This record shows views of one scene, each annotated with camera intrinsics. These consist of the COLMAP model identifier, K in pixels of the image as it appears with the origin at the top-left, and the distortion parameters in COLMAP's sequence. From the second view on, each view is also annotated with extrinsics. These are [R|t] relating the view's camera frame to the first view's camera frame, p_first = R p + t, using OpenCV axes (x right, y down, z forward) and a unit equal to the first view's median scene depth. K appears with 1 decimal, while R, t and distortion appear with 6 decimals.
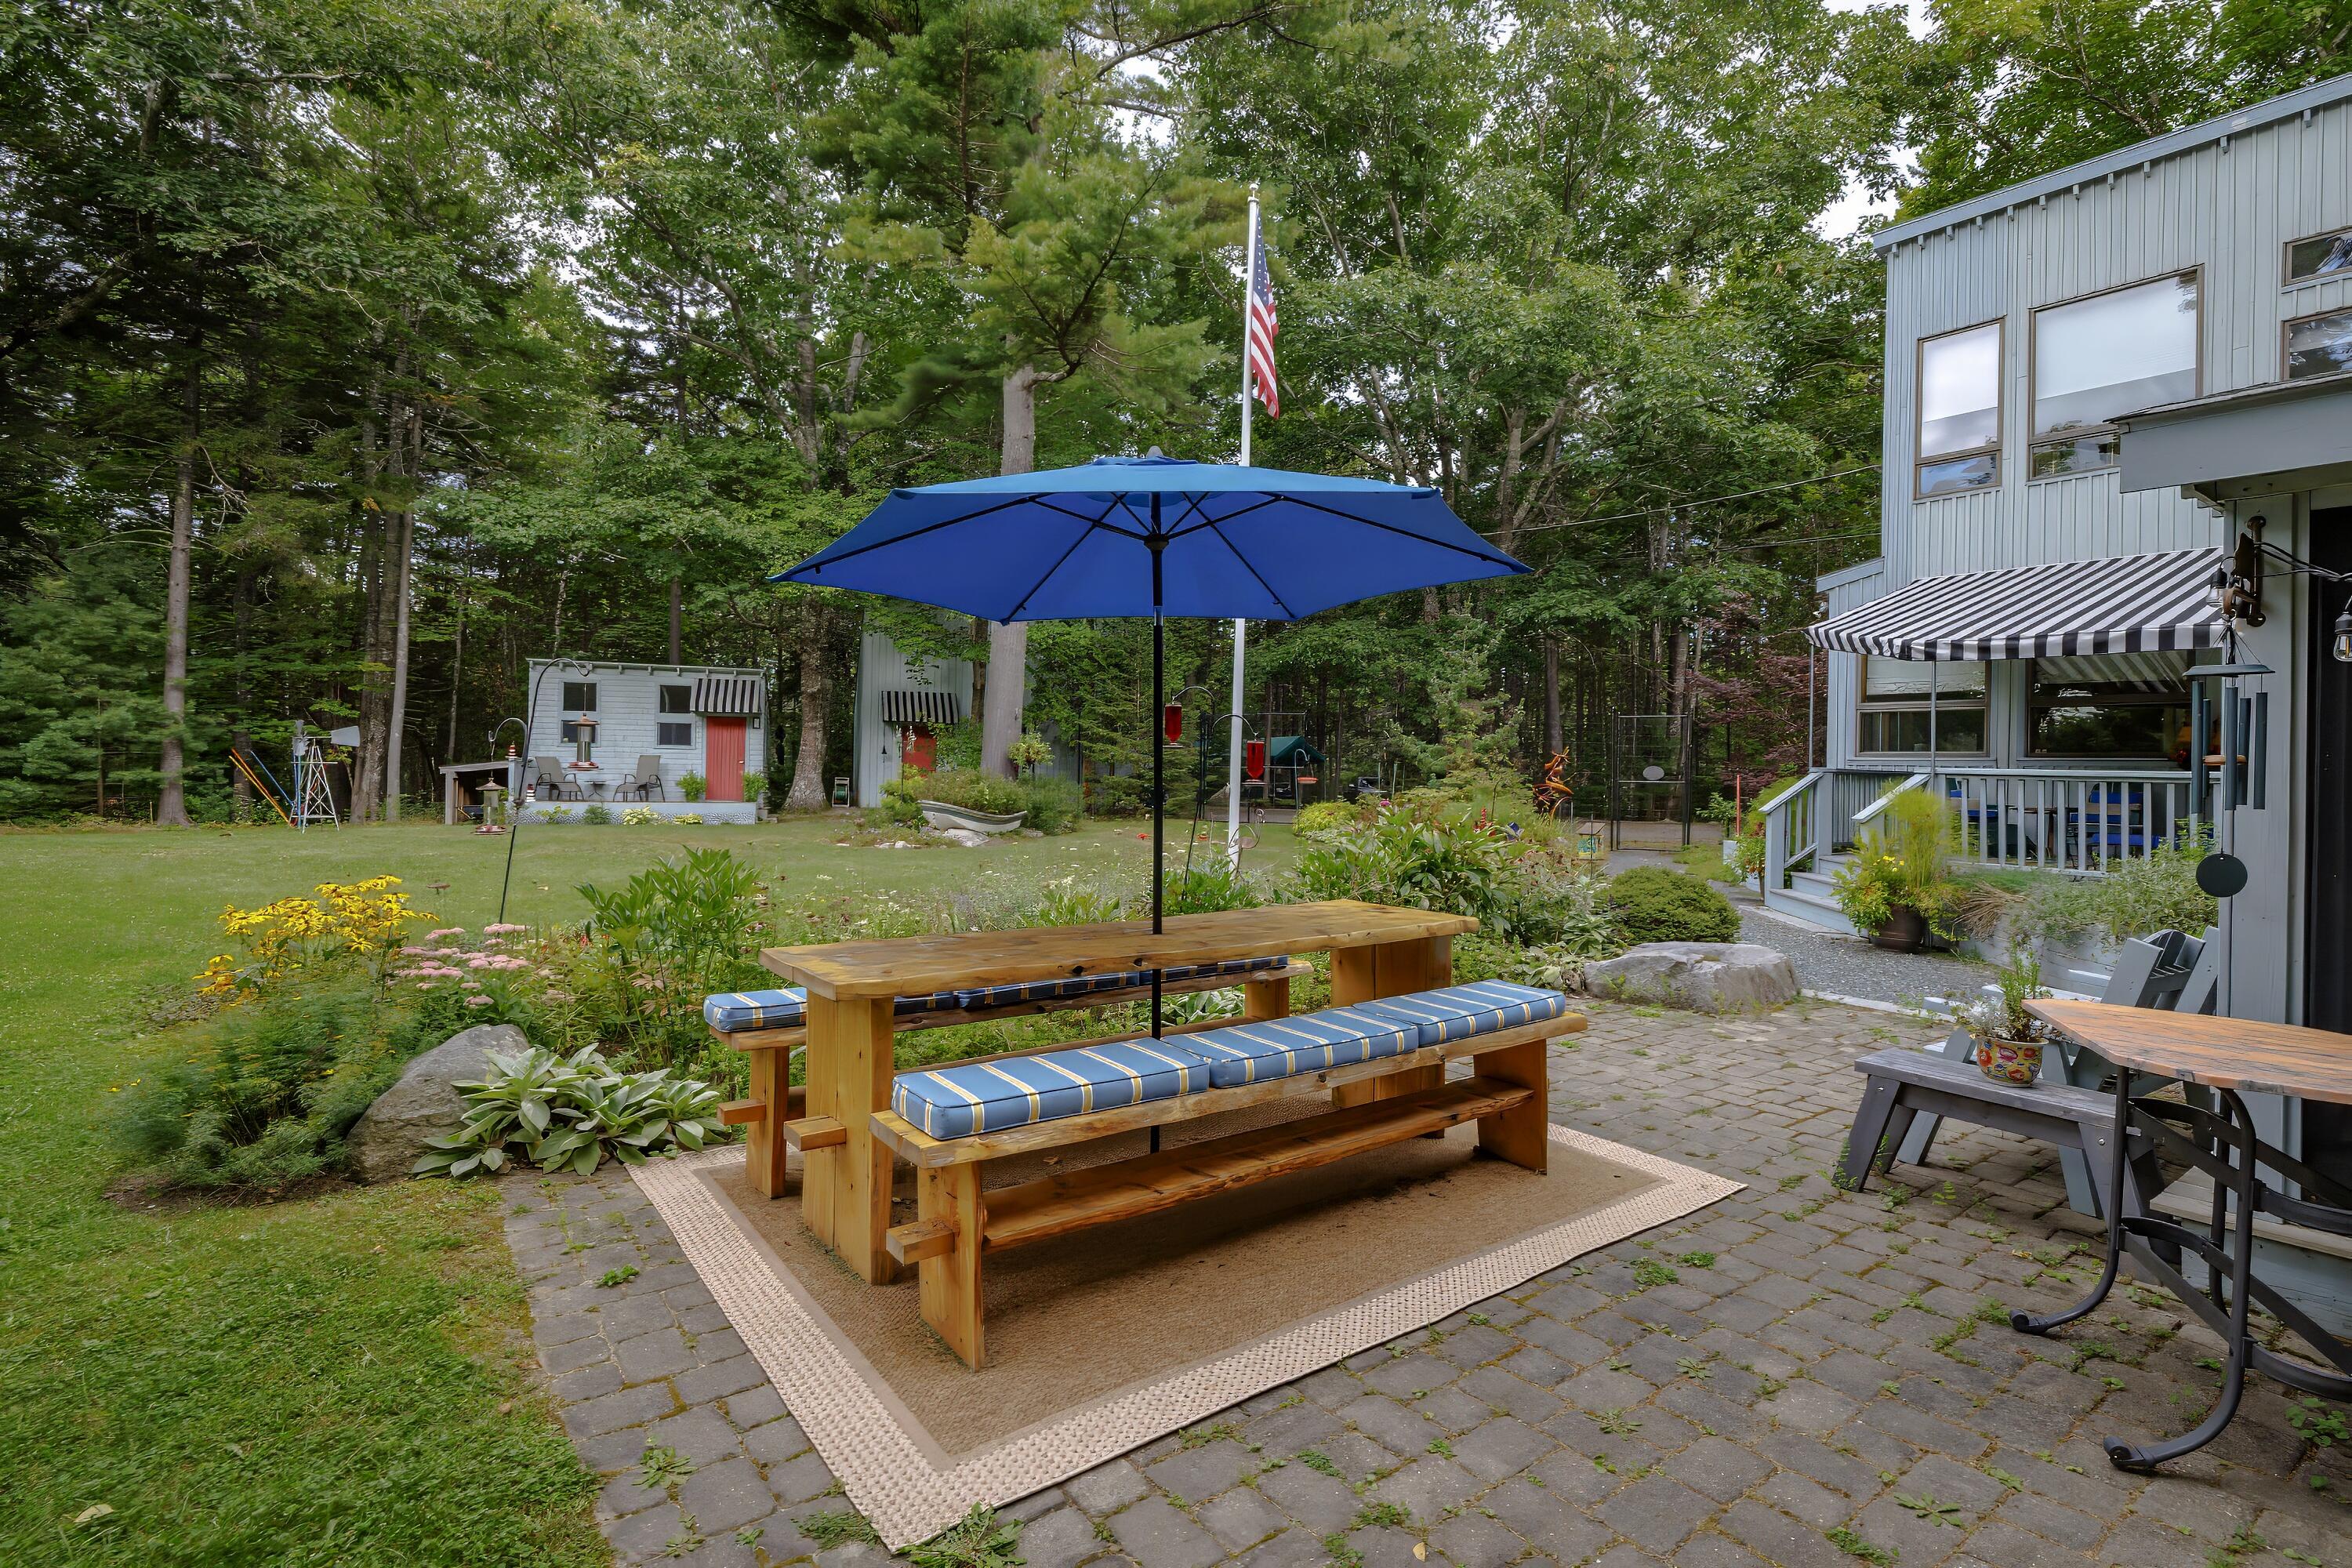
lens RADIAL K [[1114.5, 0, 1177.0], [0, 1114.5, 767.7], [0, 0, 1]] dist [-0.003028, -0.000214]
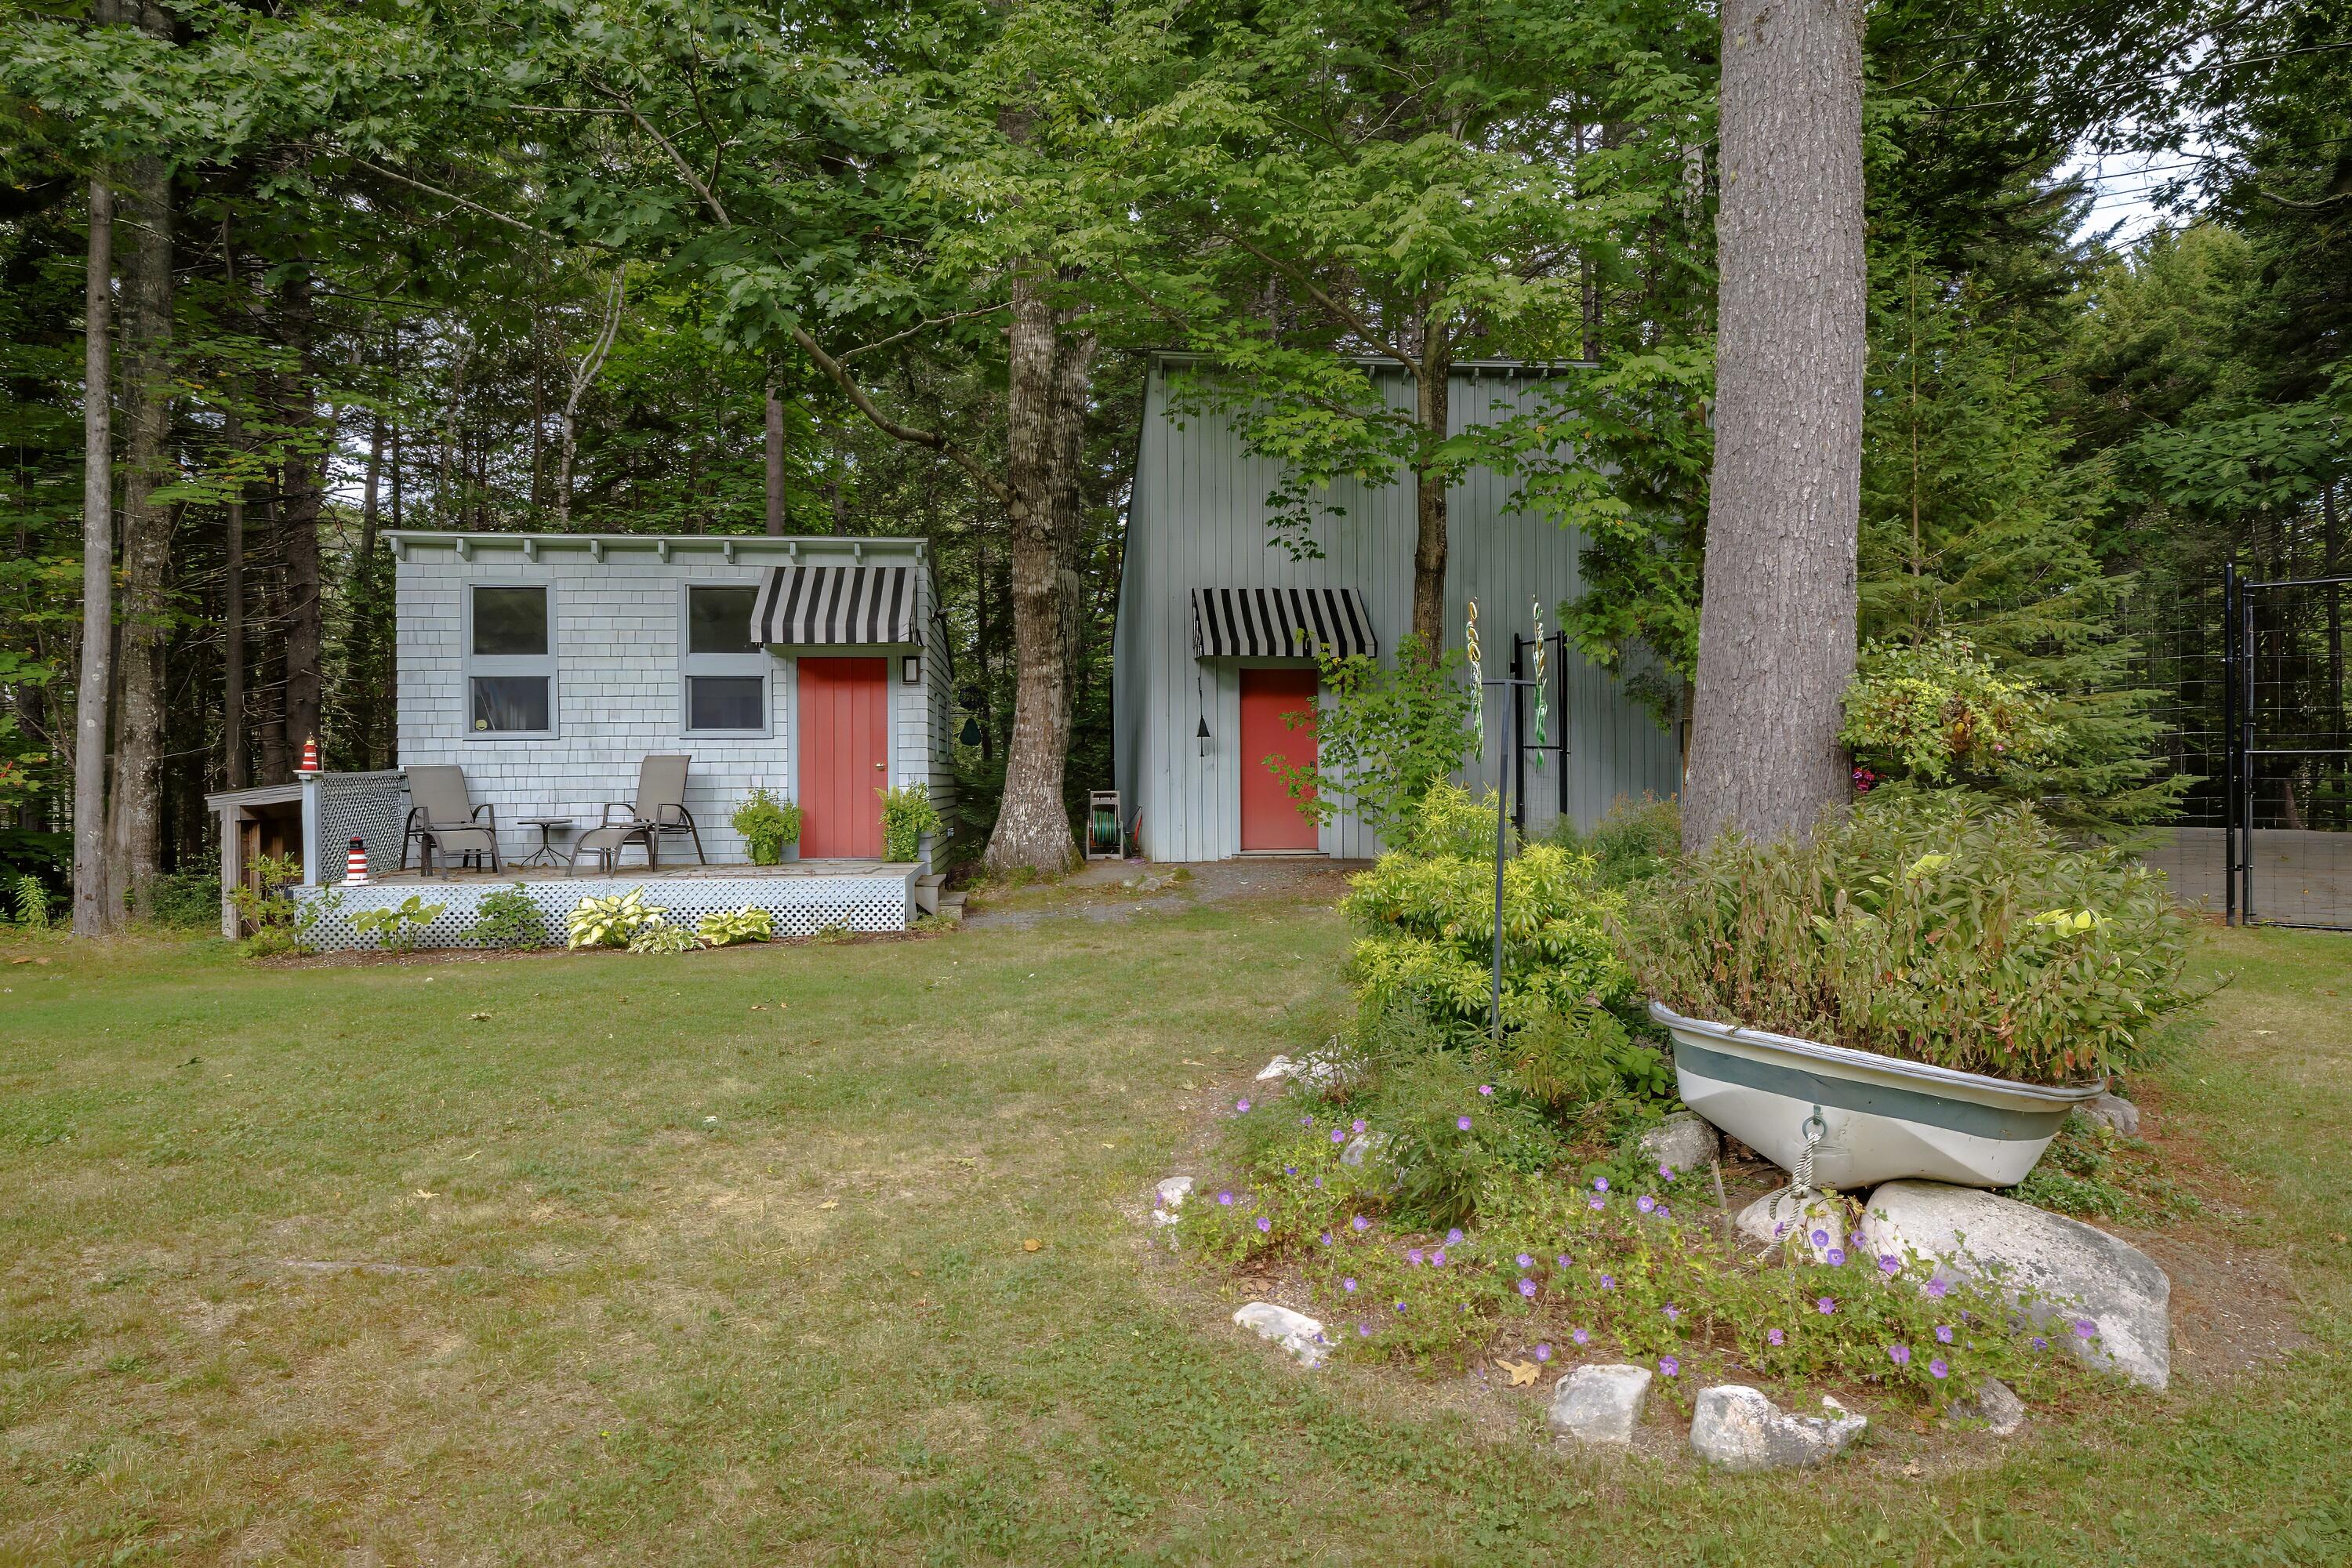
lens RADIAL K [[1354.0, 0, 1175.9], [0, 1354.0, 772.6], [0, 0, 1]] dist [0.009005, 0.000447]
pose [[0.977712, -0.021300, -0.208869, -0.180089], [0.025896, 0.999478, 0.019292, -0.009624], [0.208349, -0.024271, 0.977753, 0.537267]]
